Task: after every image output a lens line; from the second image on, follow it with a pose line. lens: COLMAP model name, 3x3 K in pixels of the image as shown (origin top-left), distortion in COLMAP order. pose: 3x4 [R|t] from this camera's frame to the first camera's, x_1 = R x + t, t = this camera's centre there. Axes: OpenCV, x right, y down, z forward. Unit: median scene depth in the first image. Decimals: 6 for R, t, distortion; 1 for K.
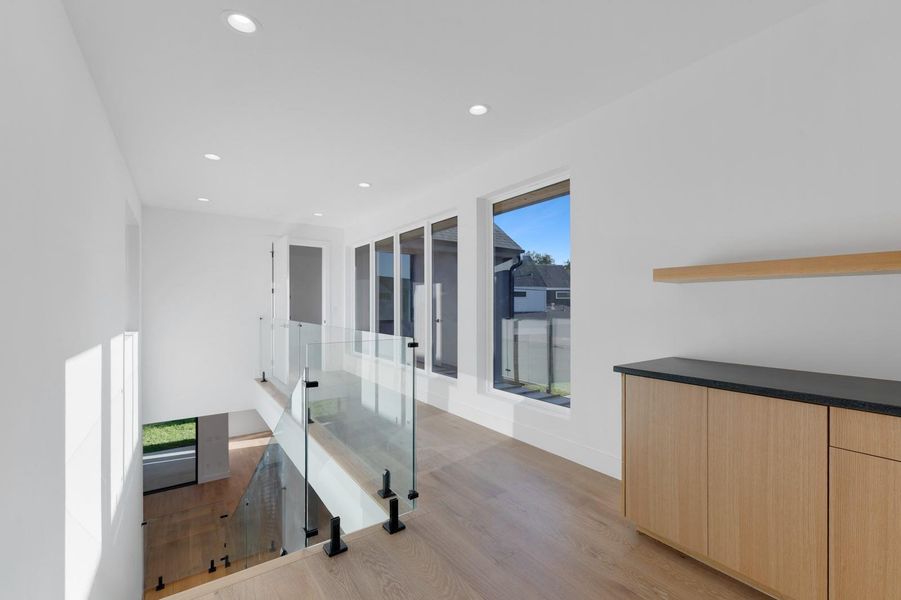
lens RADIAL K [[381.2, 0, 449.8], [0, 381.2, 303.7], [0, 0, 1]] dist [-0.000486, 0.000521]
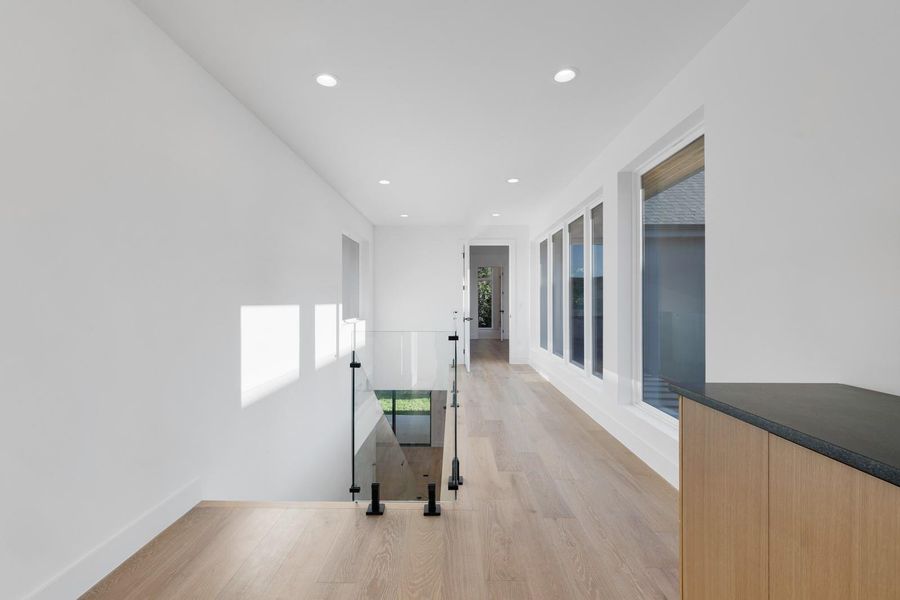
lens RADIAL K [[383.4, 0, 450.0], [0, 383.4, 300.0], [0, 0, 1]] dist [0.000389, 0.000231]
pose [[0.808682, -0.002498, -0.588240, 0.270791], [0.003066, 0.999995, -0.000032, 0.004131], [0.588237, -0.001778, 0.808686, 0.094487]]
